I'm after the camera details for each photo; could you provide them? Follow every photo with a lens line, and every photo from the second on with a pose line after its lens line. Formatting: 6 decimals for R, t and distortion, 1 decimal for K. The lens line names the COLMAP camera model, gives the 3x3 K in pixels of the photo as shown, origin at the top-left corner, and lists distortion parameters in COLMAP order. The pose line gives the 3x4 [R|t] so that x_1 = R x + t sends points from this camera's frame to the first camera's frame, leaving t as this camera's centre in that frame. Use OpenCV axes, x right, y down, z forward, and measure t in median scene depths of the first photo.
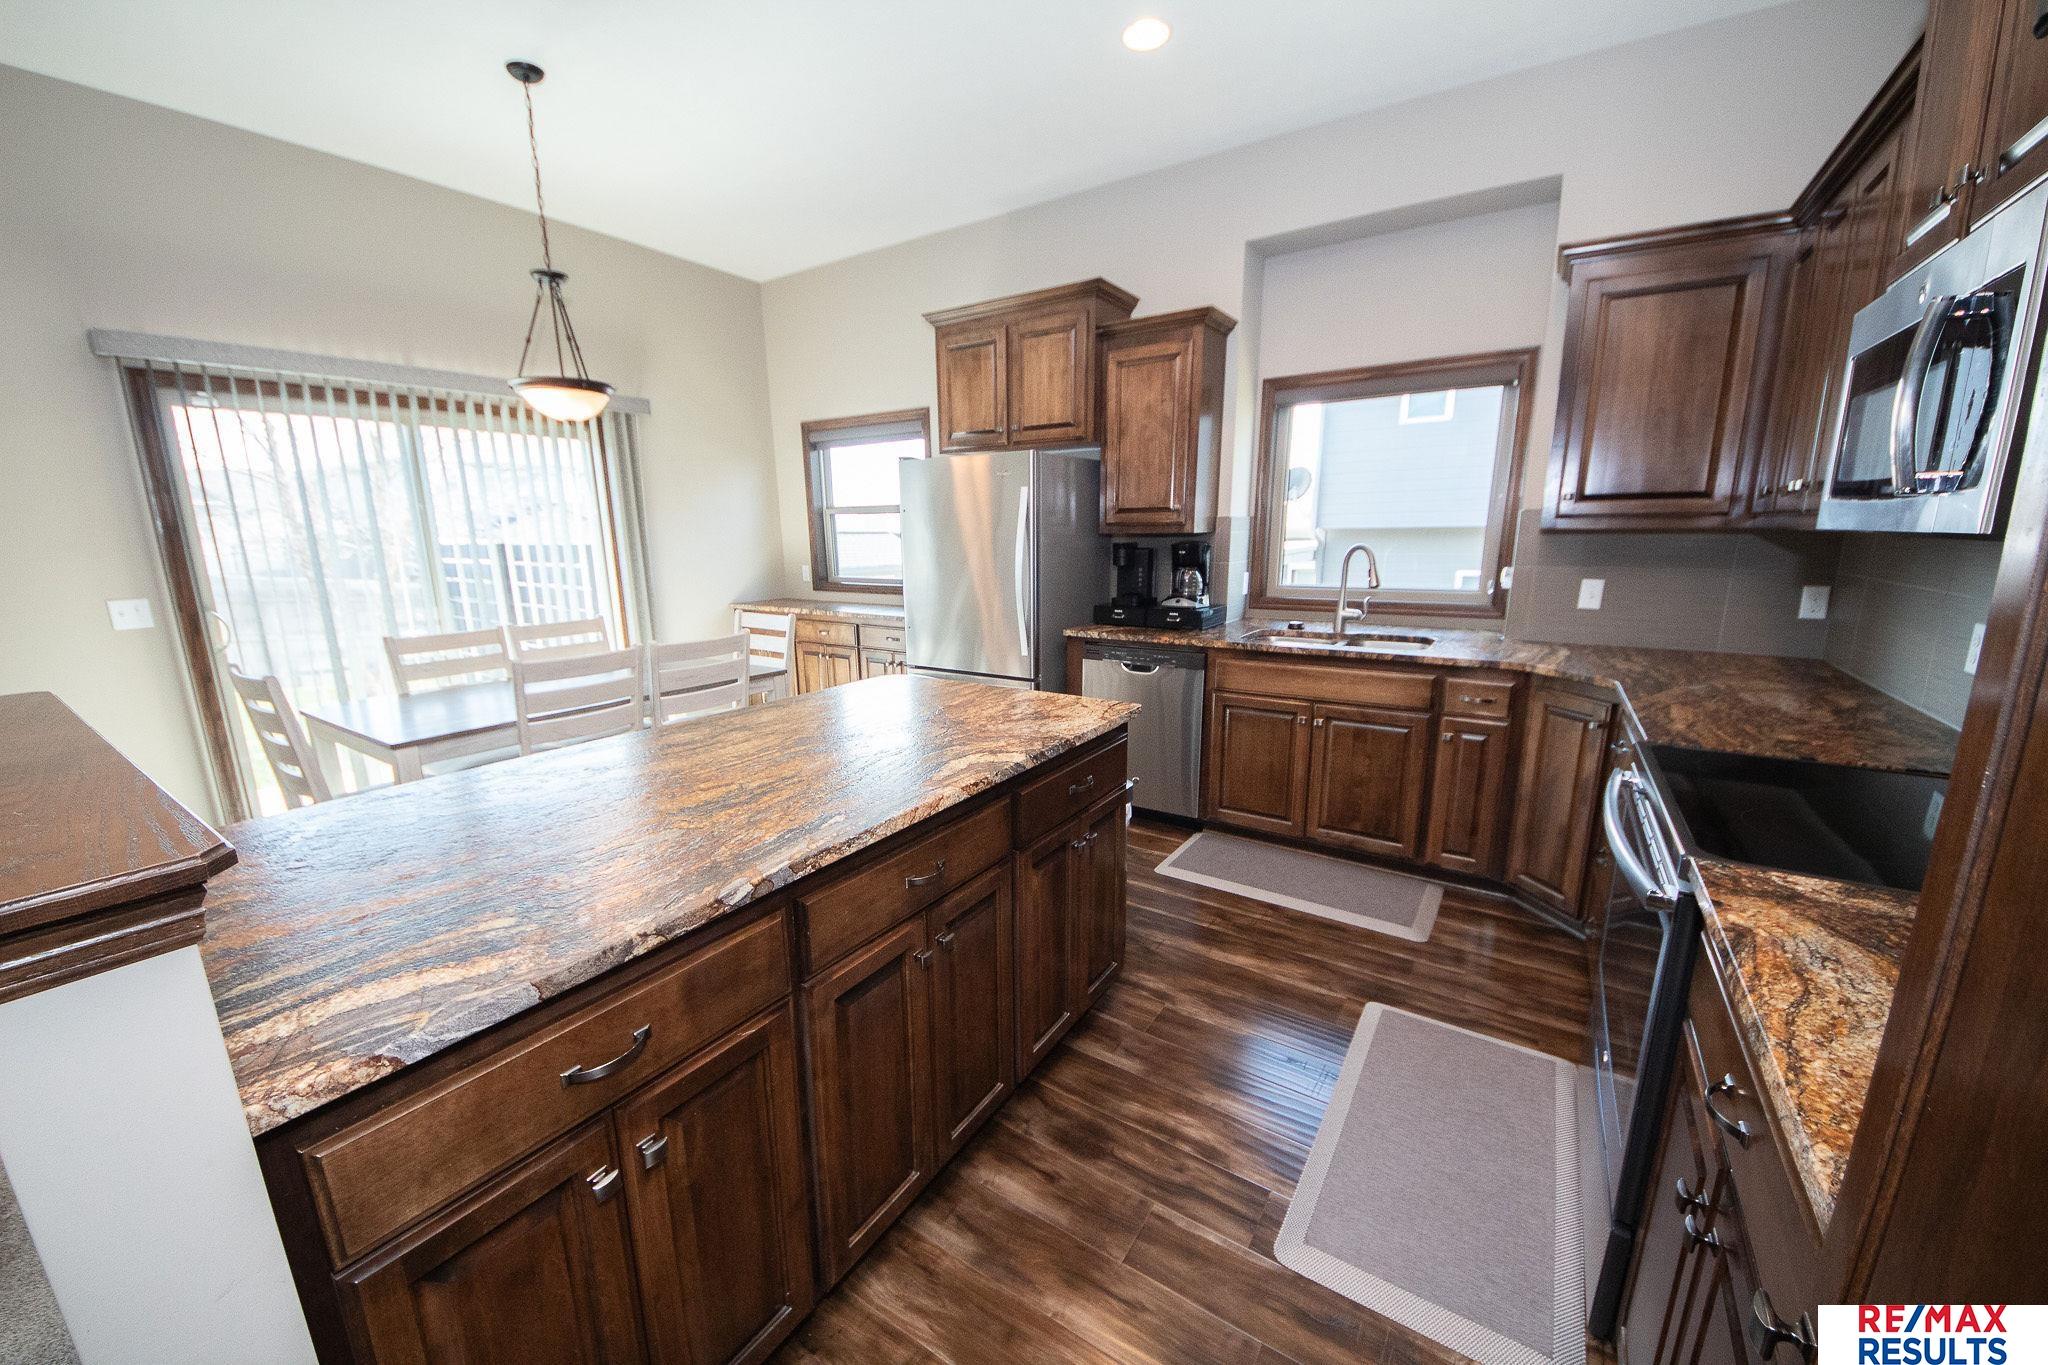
lens RADIAL K [[762.8, 0, 1012.3], [0, 762.8, 702.9], [0, 0, 1]] dist [0.048360, -0.032048]
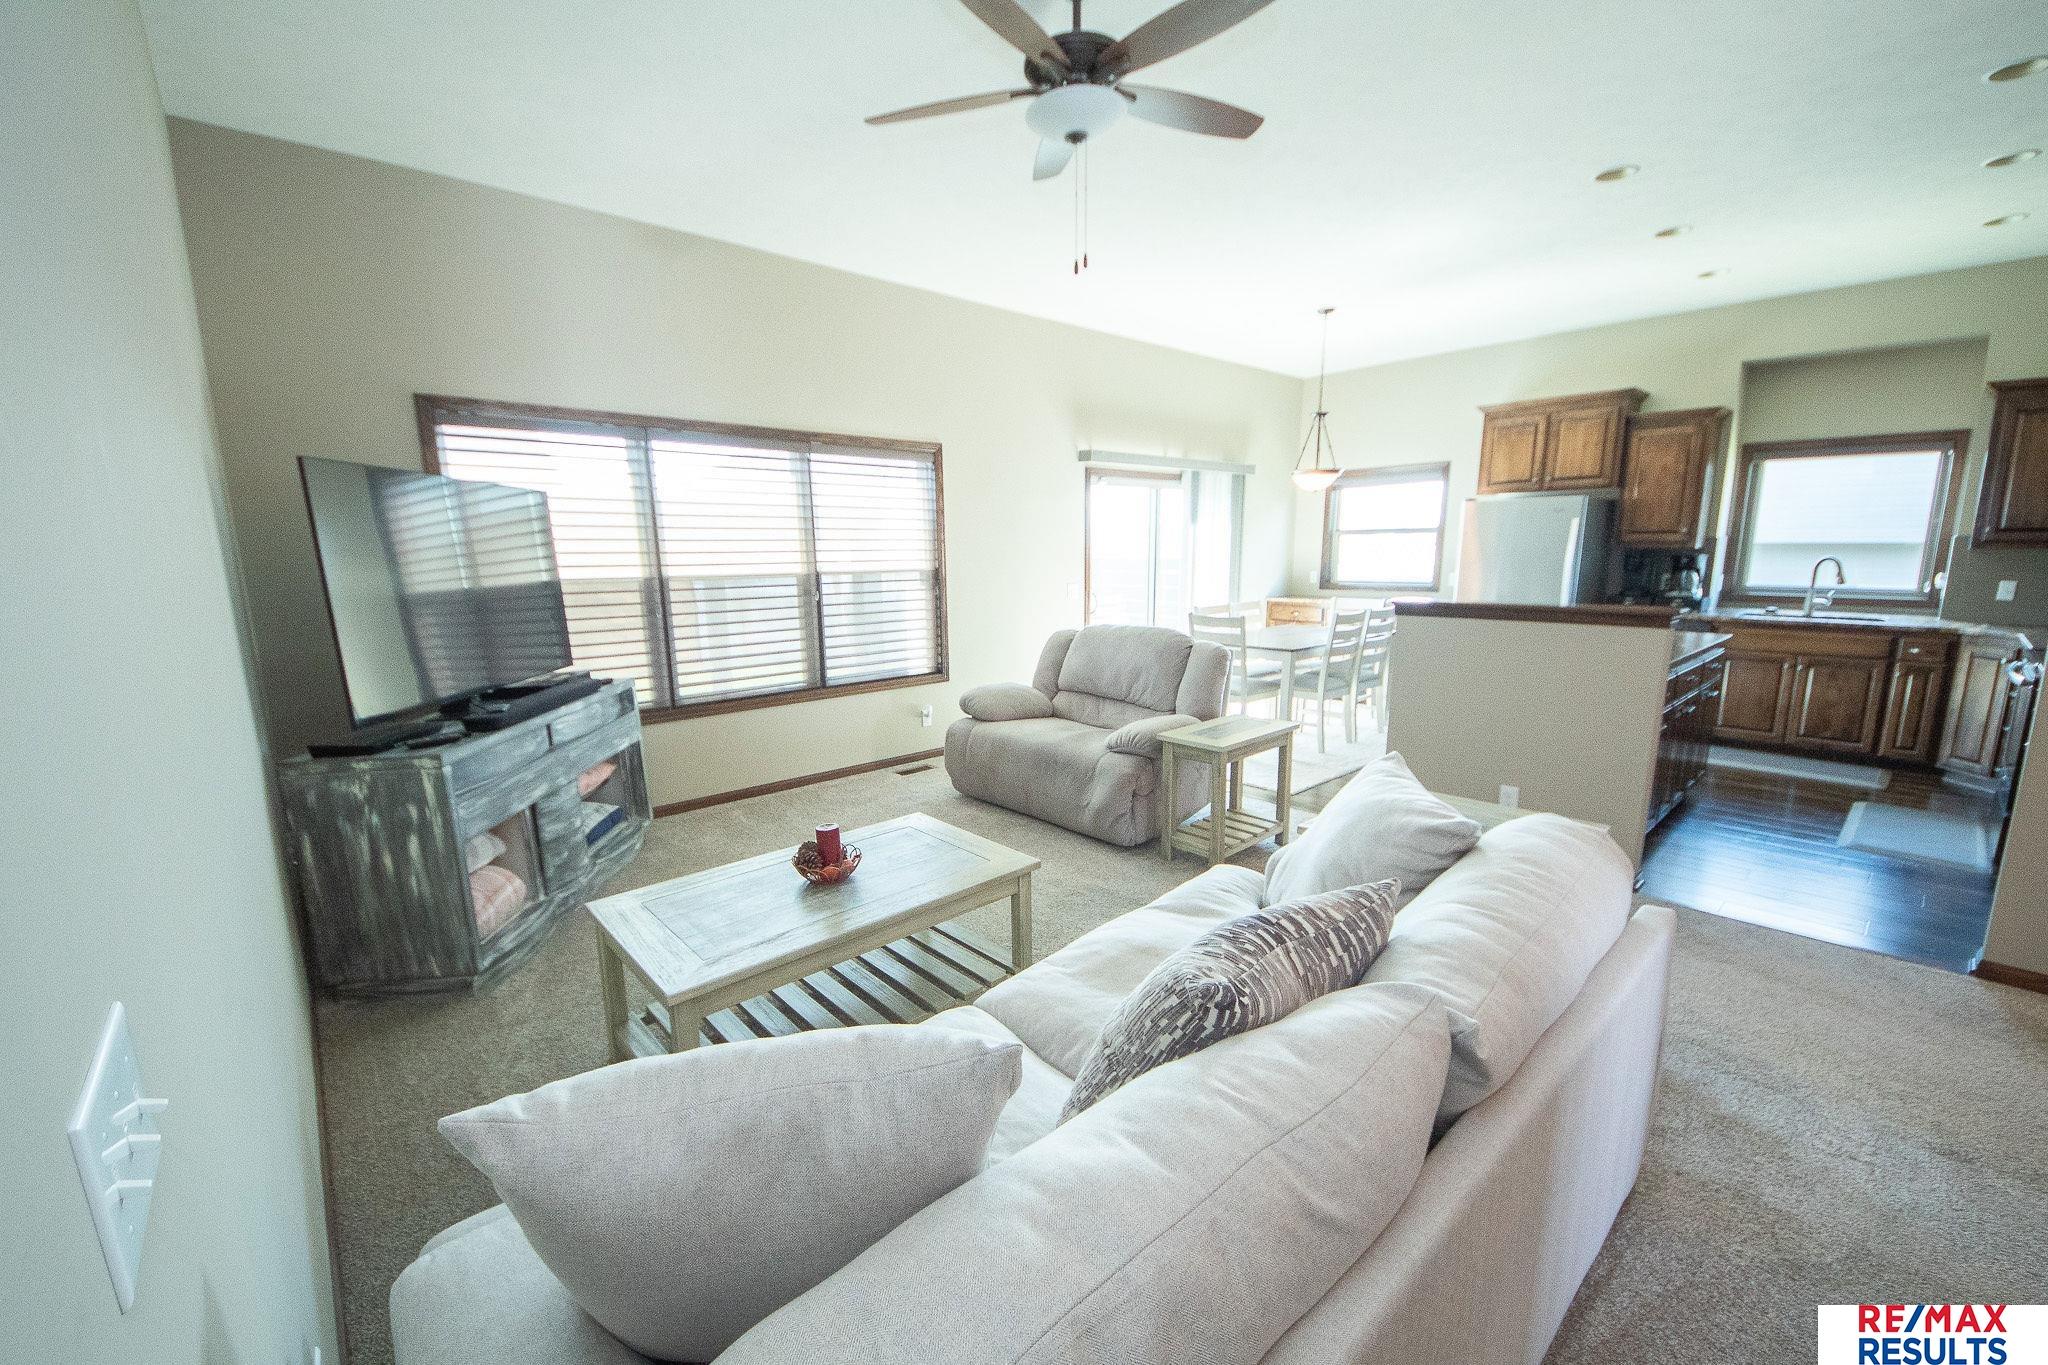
lens RADIAL K [[819.3, 0, 986.2], [0, 819.3, 717.8], [0, 0, 1]] dist [0.000037, -0.009287]
pose [[0.962533, 0.050101, -0.266496, -0.700228], [-0.053327, 0.998565, -0.004876, 0.207240], [0.265869, 0.018905, 0.963824, -0.967244]]
